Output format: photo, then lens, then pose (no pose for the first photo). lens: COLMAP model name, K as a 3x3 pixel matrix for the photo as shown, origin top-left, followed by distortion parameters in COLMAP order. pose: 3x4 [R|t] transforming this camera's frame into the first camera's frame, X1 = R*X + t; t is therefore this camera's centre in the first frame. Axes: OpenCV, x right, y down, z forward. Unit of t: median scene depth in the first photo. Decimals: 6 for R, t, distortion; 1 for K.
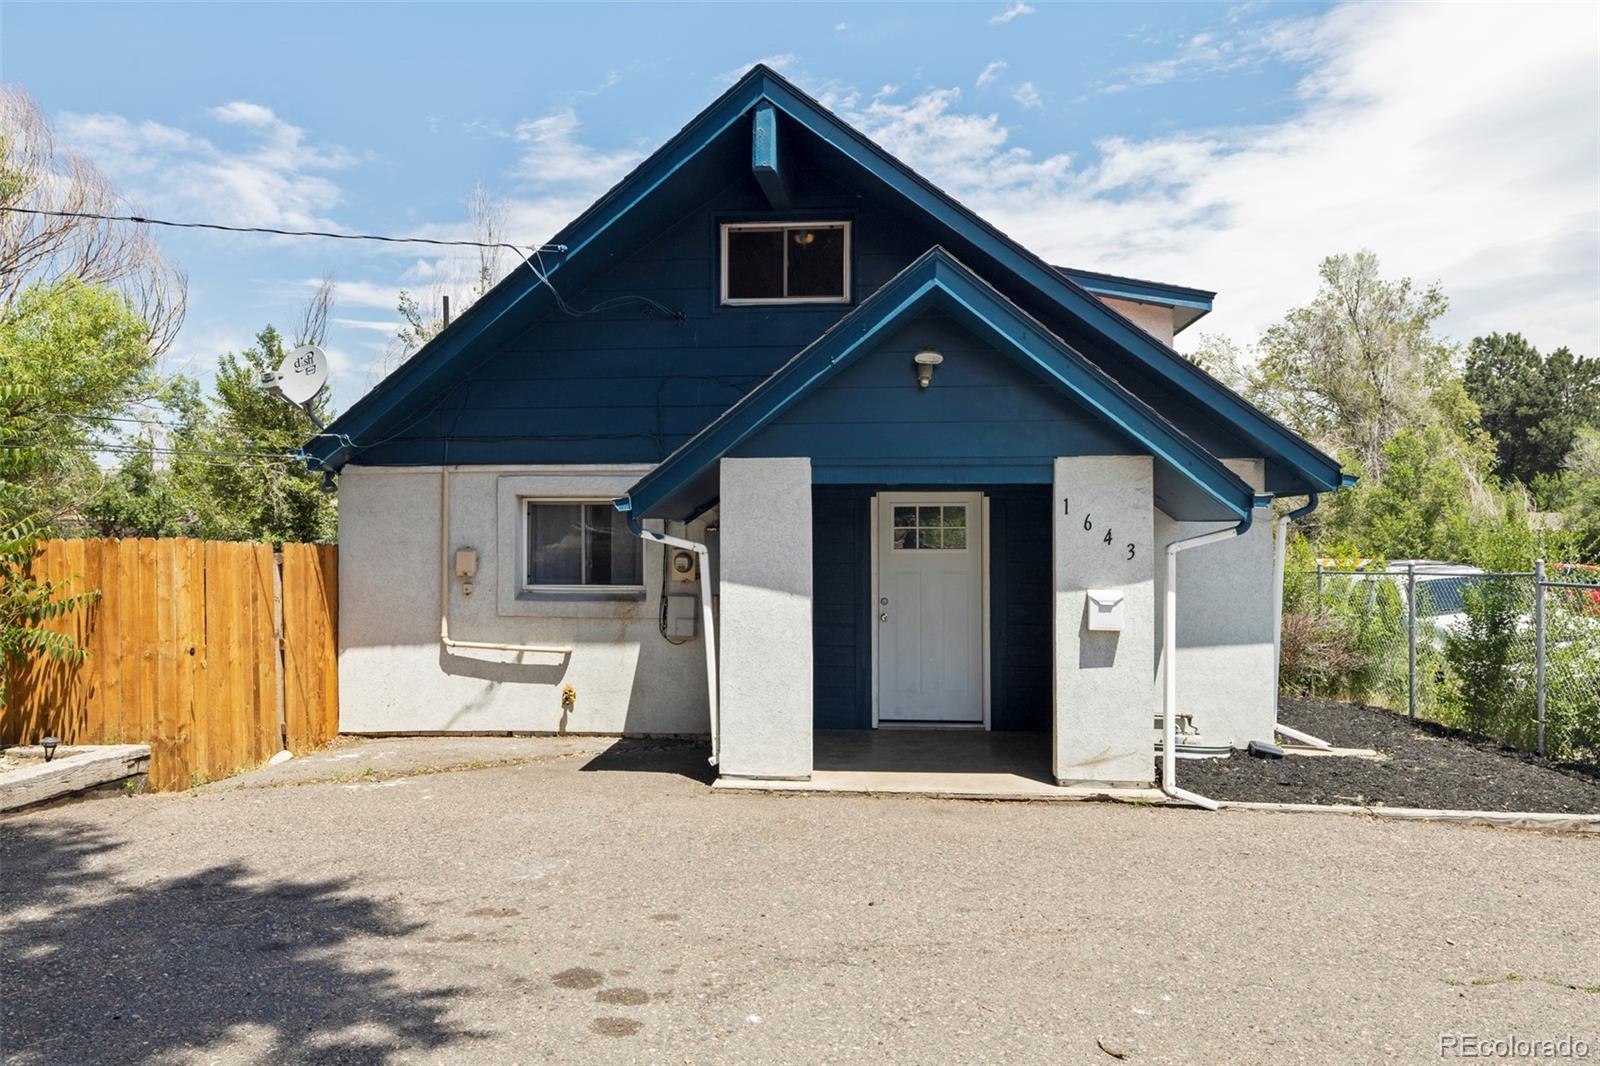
lens RADIAL K [[1116.0, 0, 800.0], [0, 1116.0, 533.0], [0, 0, 1]] dist [-0.003690, 0.000489]
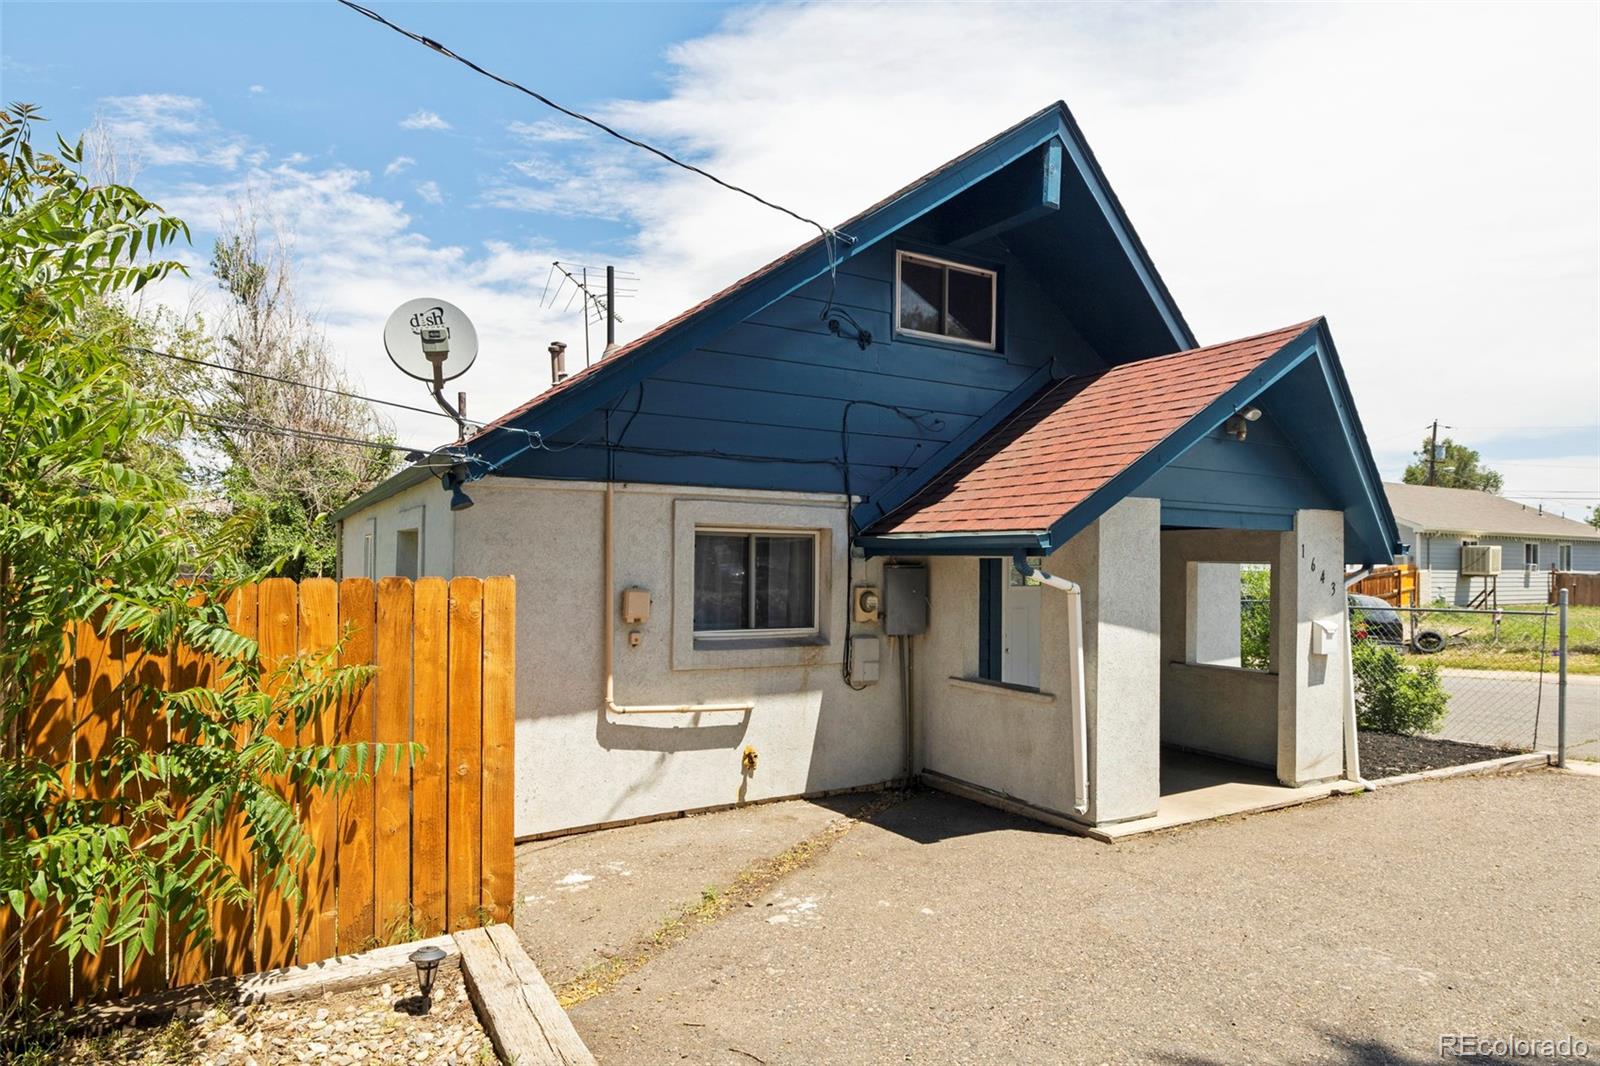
lens RADIAL K [[875.3, 0, 800.5], [0, 875.3, 547.9], [0, 0, 1]] dist [-0.002598, -0.000174]
pose [[0.819779, 0.019431, 0.572350, -0.566462], [-0.012361, 0.999792, -0.016237, -0.006195], [-0.572546, 0.006235, 0.819849, 0.426659]]
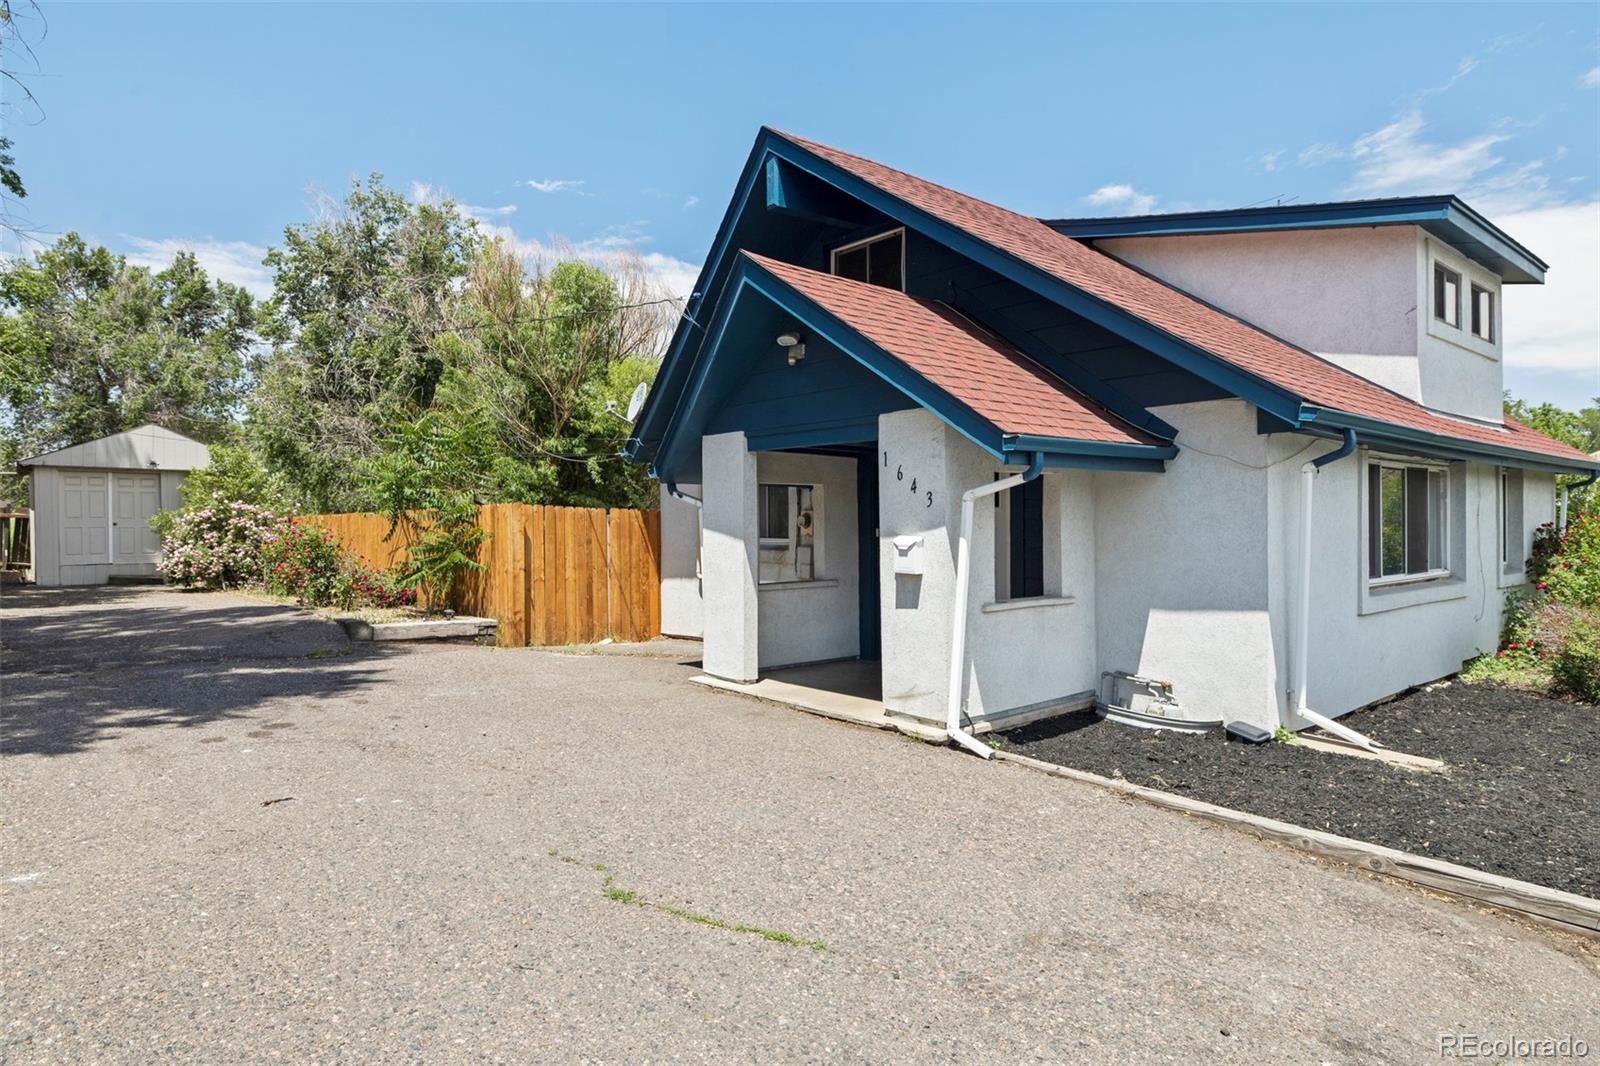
lens RADIAL K [[933.3, 0, 800.0], [0, 933.3, 533.0], [0, 0, 1]] dist [-0.002802, -0.000410]
pose [[0.711634, 0.005990, -0.702525, 0.640698], [-0.001410, 0.999974, 0.007098, 0.032871], [0.702549, -0.004061, 0.711624, 0.228252]]
